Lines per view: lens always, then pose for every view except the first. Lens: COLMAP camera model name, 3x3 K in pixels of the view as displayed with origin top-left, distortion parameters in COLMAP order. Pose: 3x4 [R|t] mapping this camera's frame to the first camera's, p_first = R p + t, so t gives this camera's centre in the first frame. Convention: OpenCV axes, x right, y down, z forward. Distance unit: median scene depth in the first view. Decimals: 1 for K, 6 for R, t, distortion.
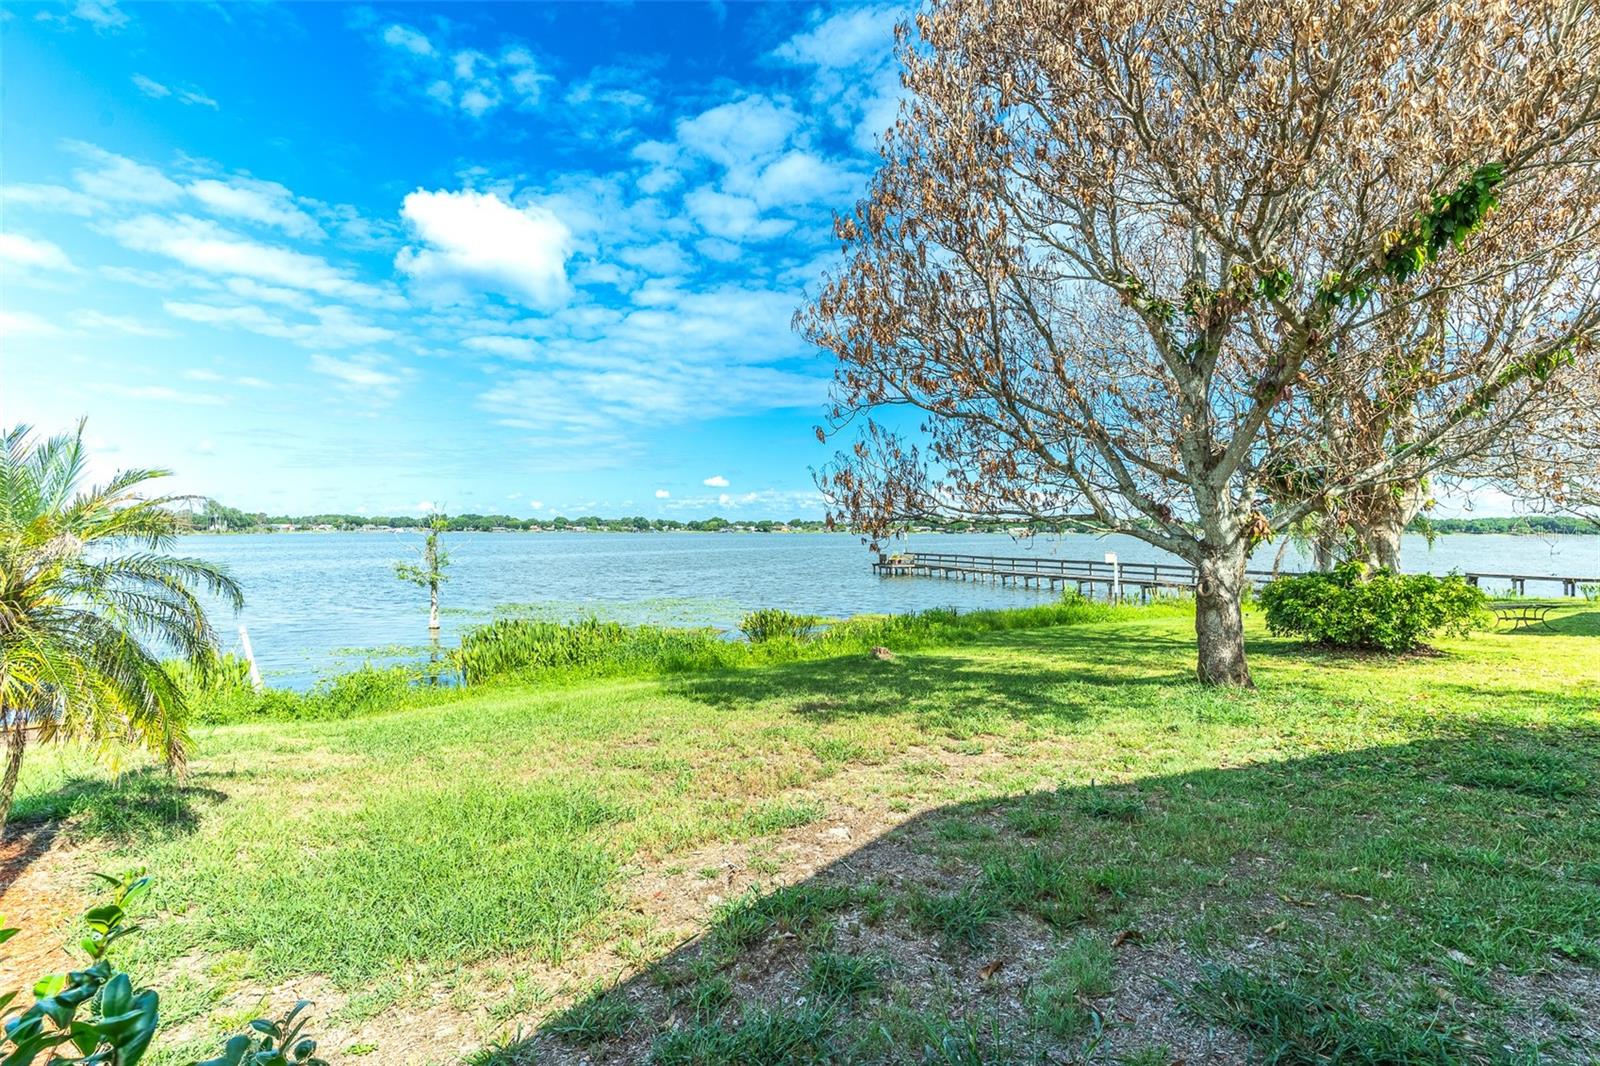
lens RADIAL K [[765.1, 0, 801.2], [0, 765.1, 529.1], [0, 0, 1]] dist [-0.004676, -0.000625]
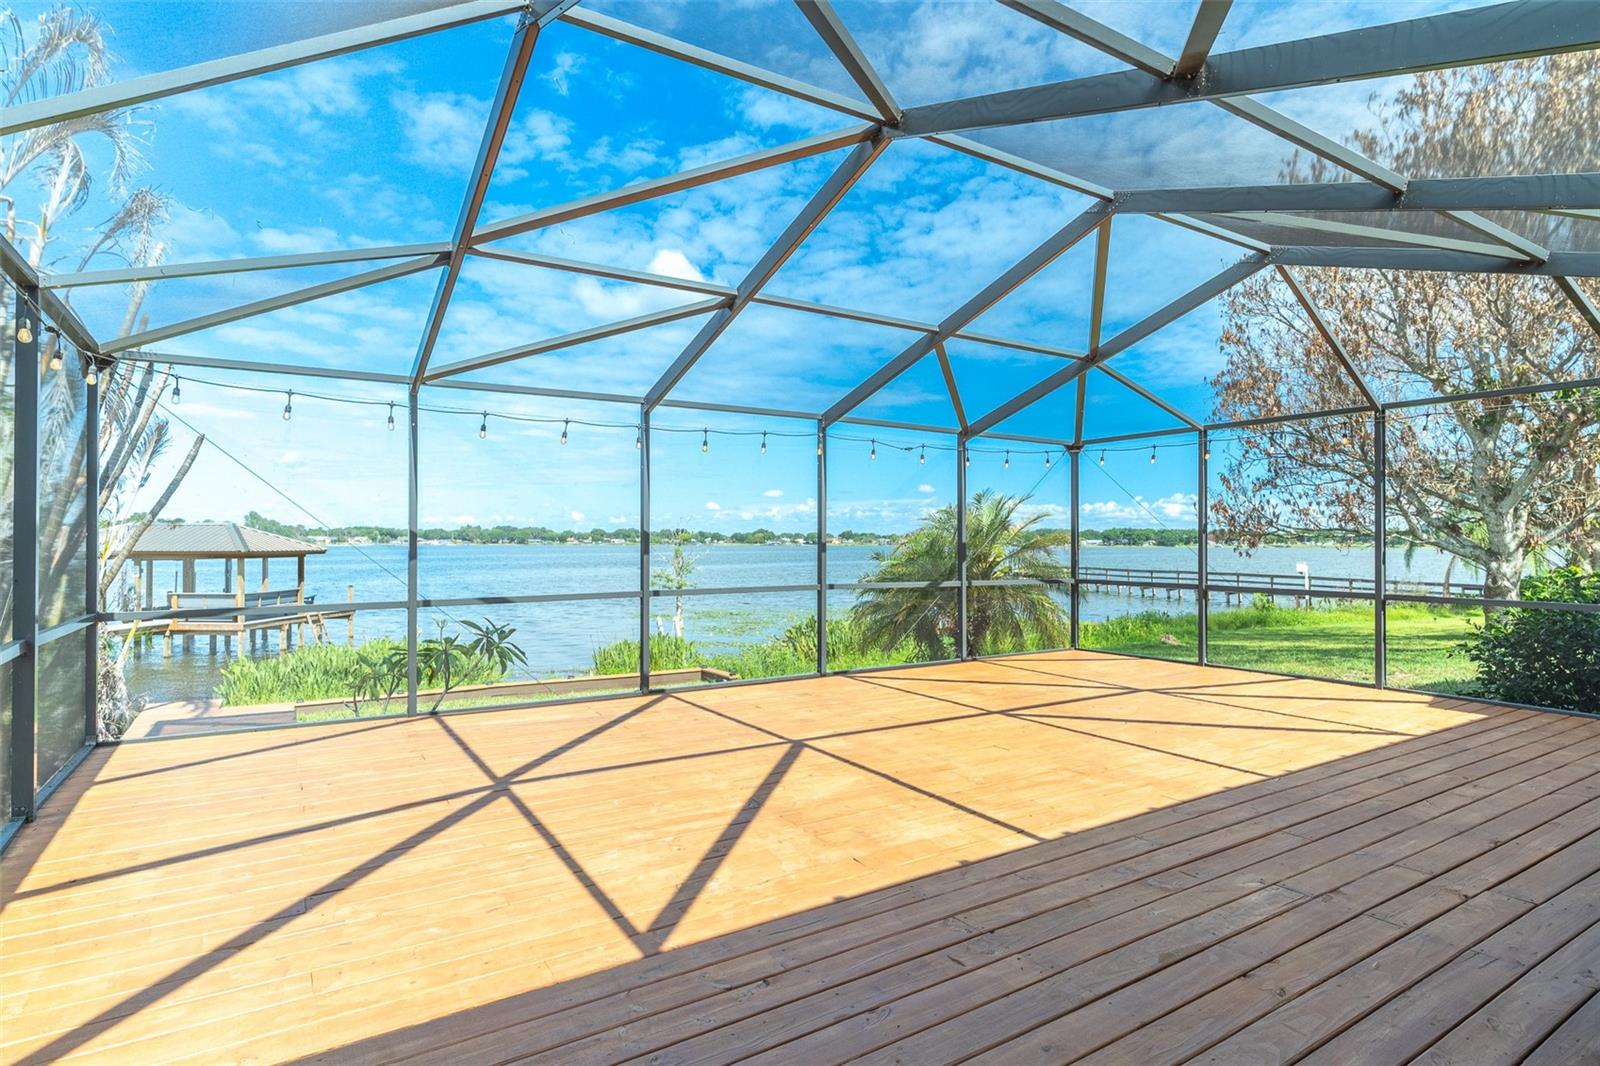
lens RADIAL K [[827.5, 0, 800.0], [0, 827.5, 533.0], [0, 0, 1]] dist [-0.001348, -0.000128]
pose [[0.998084, -0.000008, -0.061881, -0.705034], [-0.000632, 0.999946, -0.010329, 0.001321], [0.061878, 0.010348, 0.998030, -0.670892]]
